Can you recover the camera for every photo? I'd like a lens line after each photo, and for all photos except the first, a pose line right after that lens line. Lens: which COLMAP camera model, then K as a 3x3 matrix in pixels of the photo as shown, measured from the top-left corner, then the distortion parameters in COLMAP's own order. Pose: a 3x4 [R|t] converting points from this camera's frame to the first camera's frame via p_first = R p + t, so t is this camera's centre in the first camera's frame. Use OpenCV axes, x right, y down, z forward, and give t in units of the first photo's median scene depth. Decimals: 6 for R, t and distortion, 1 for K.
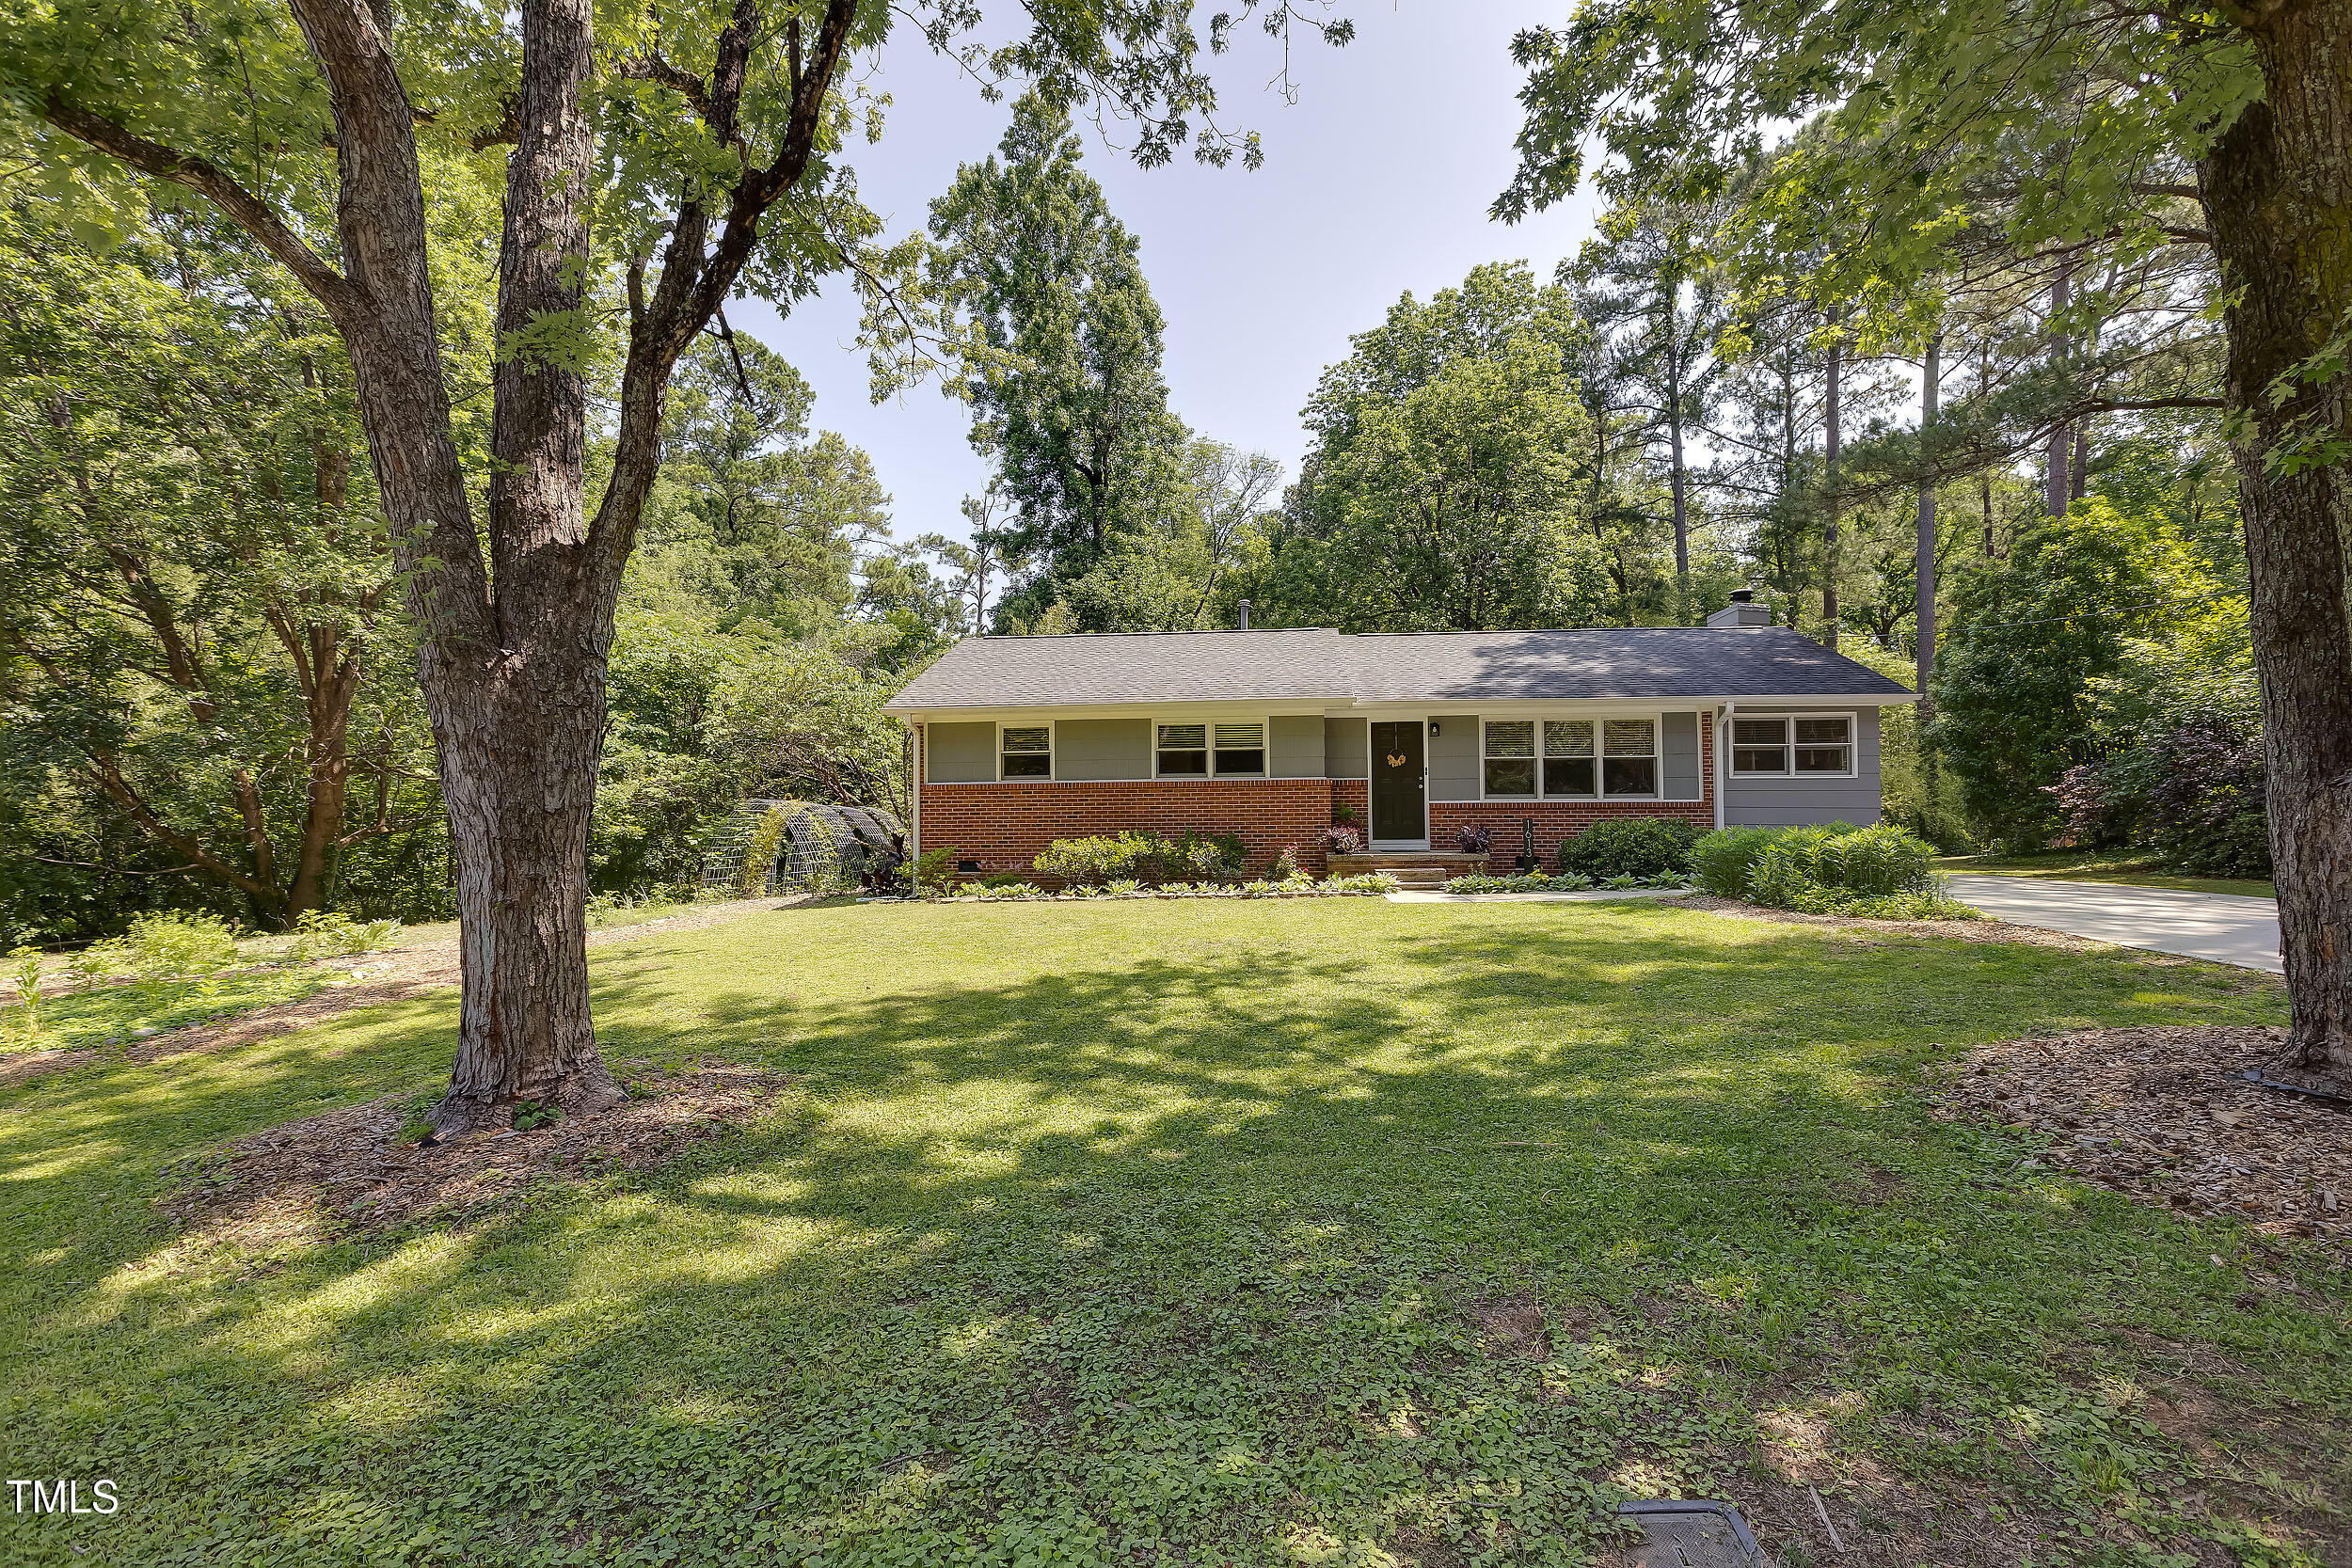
lens RADIAL K [[1021.6, 0, 1177.2], [0, 1021.6, 793.0], [0, 0, 1]] dist [0.000946, -0.000002]
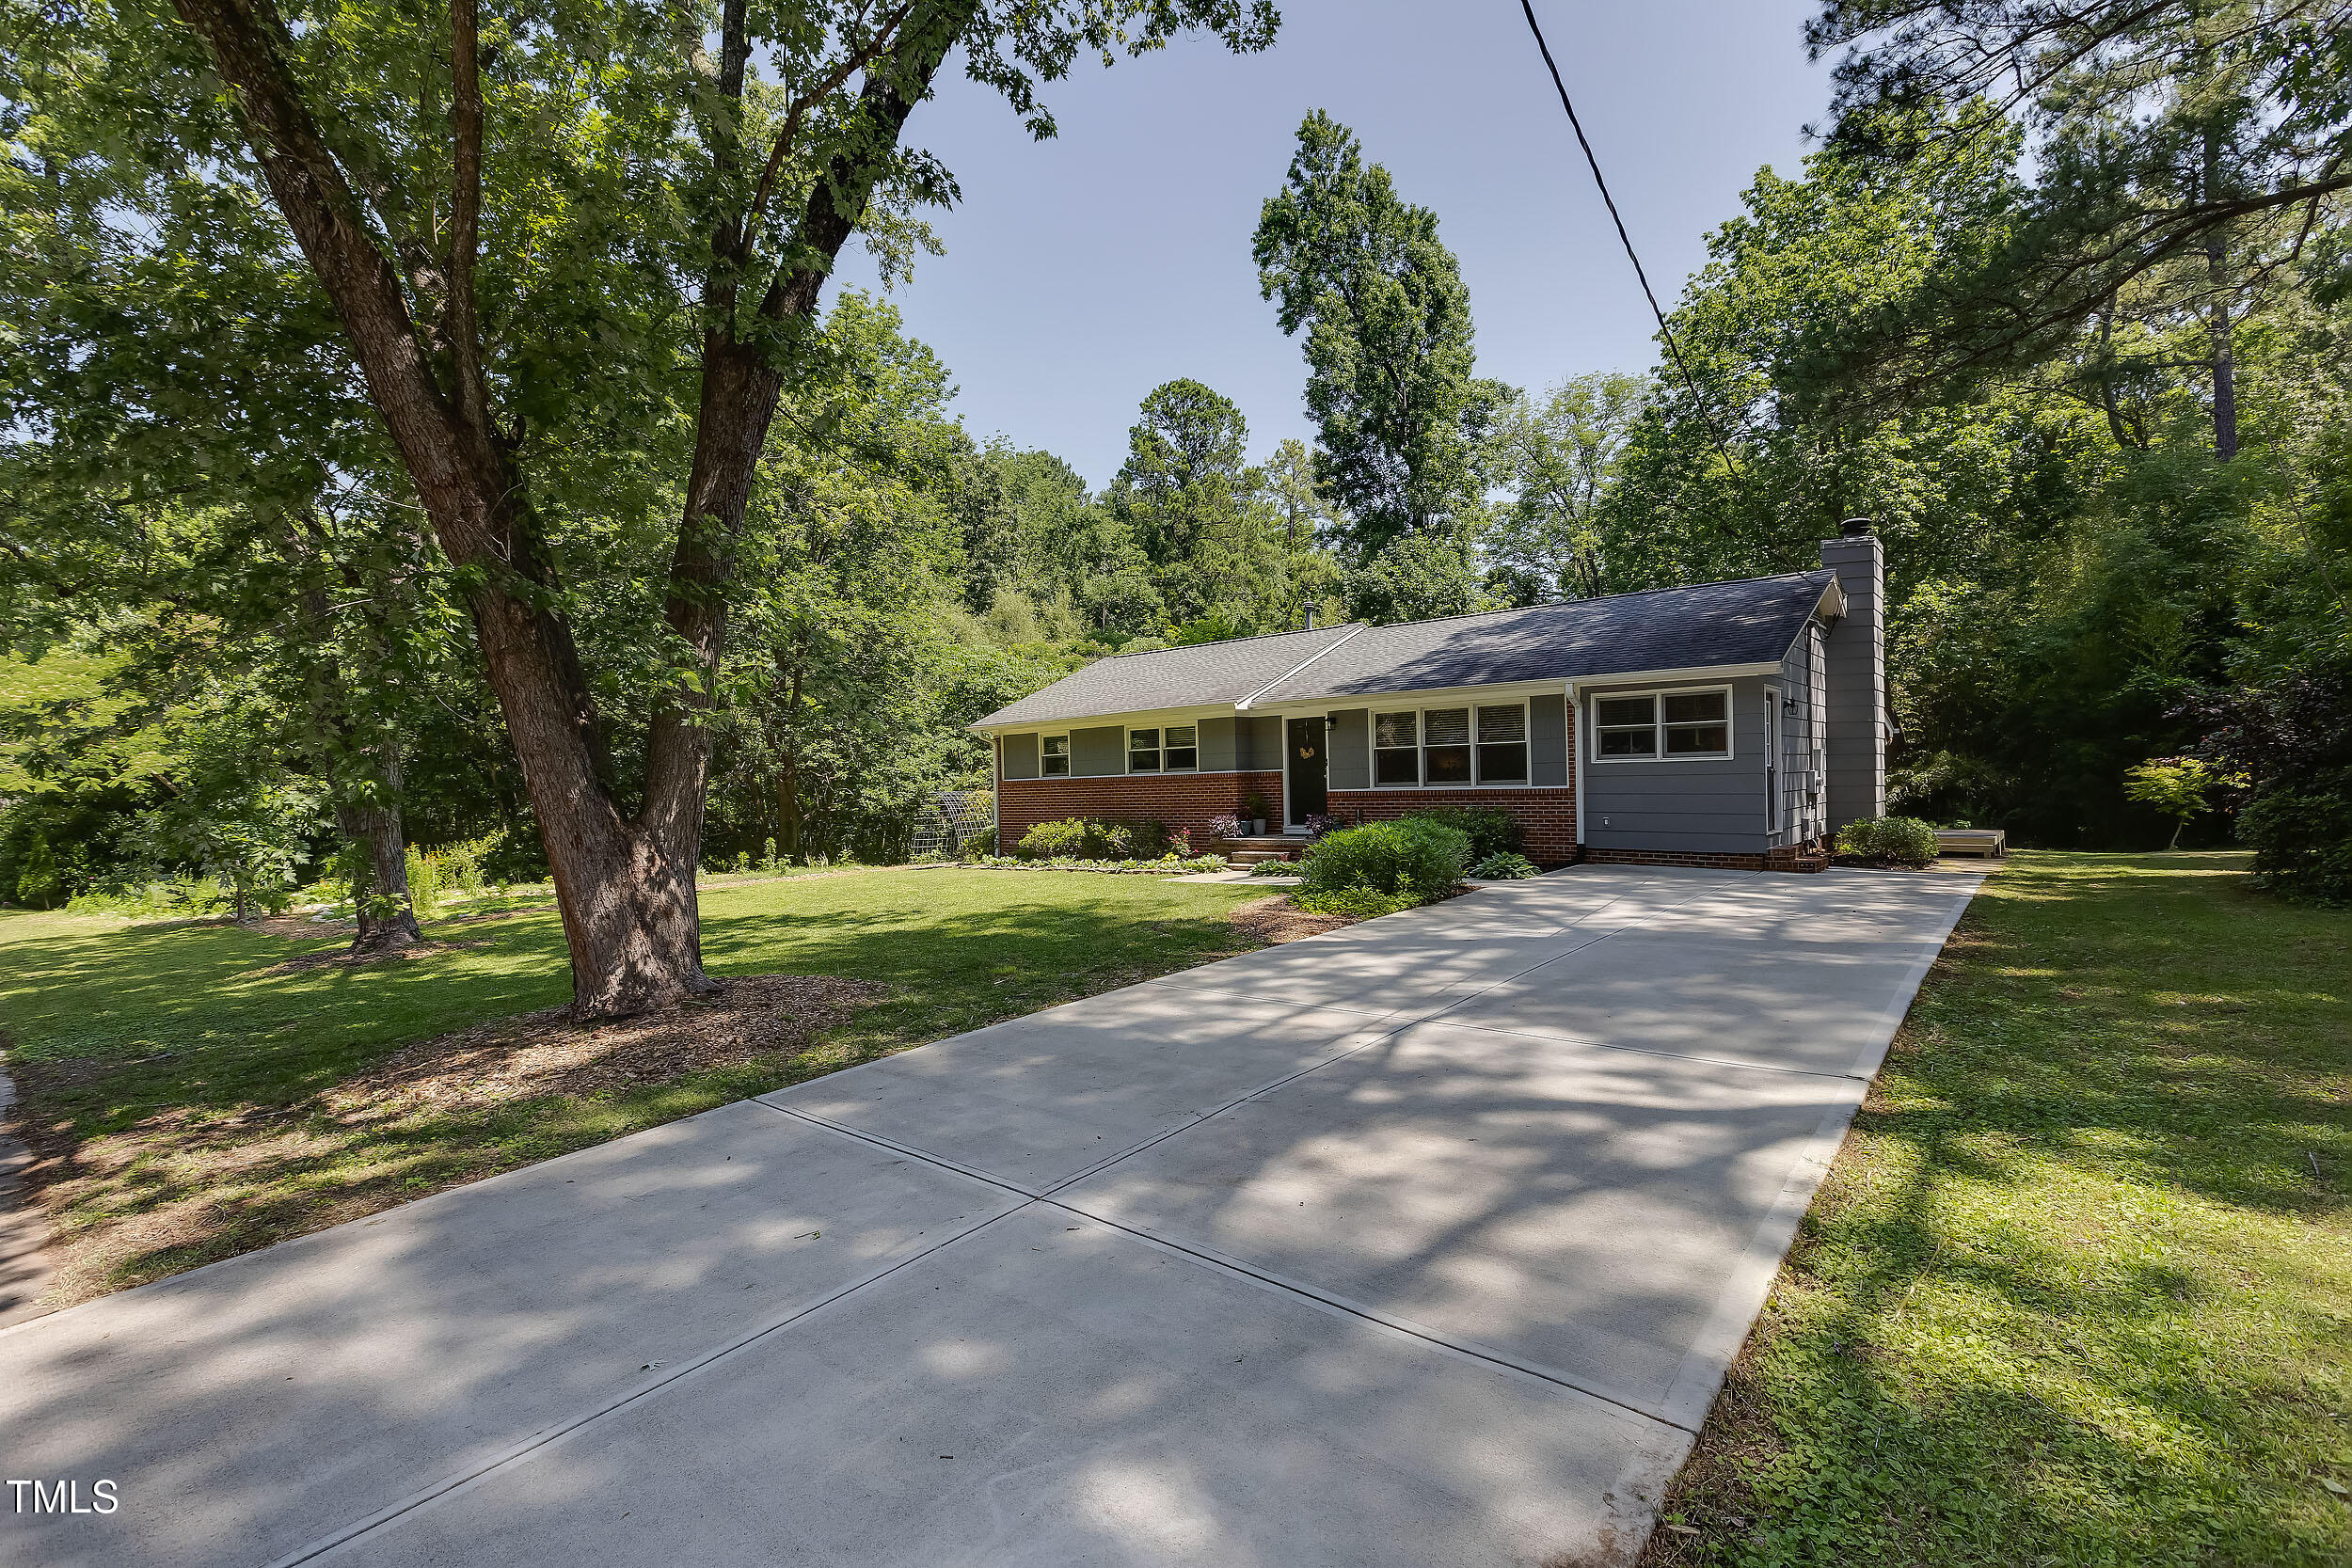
lens RADIAL K [[1122.6, 0, 1174.0], [0, 1122.6, 789.1], [0, 0, 1]] dist [0.000624, -0.000194]
pose [[0.802062, -0.010657, -0.597145, 0.832773], [0.019068, 0.999788, 0.007769, -0.005748], [0.596936, -0.017618, 0.802095, -0.056507]]
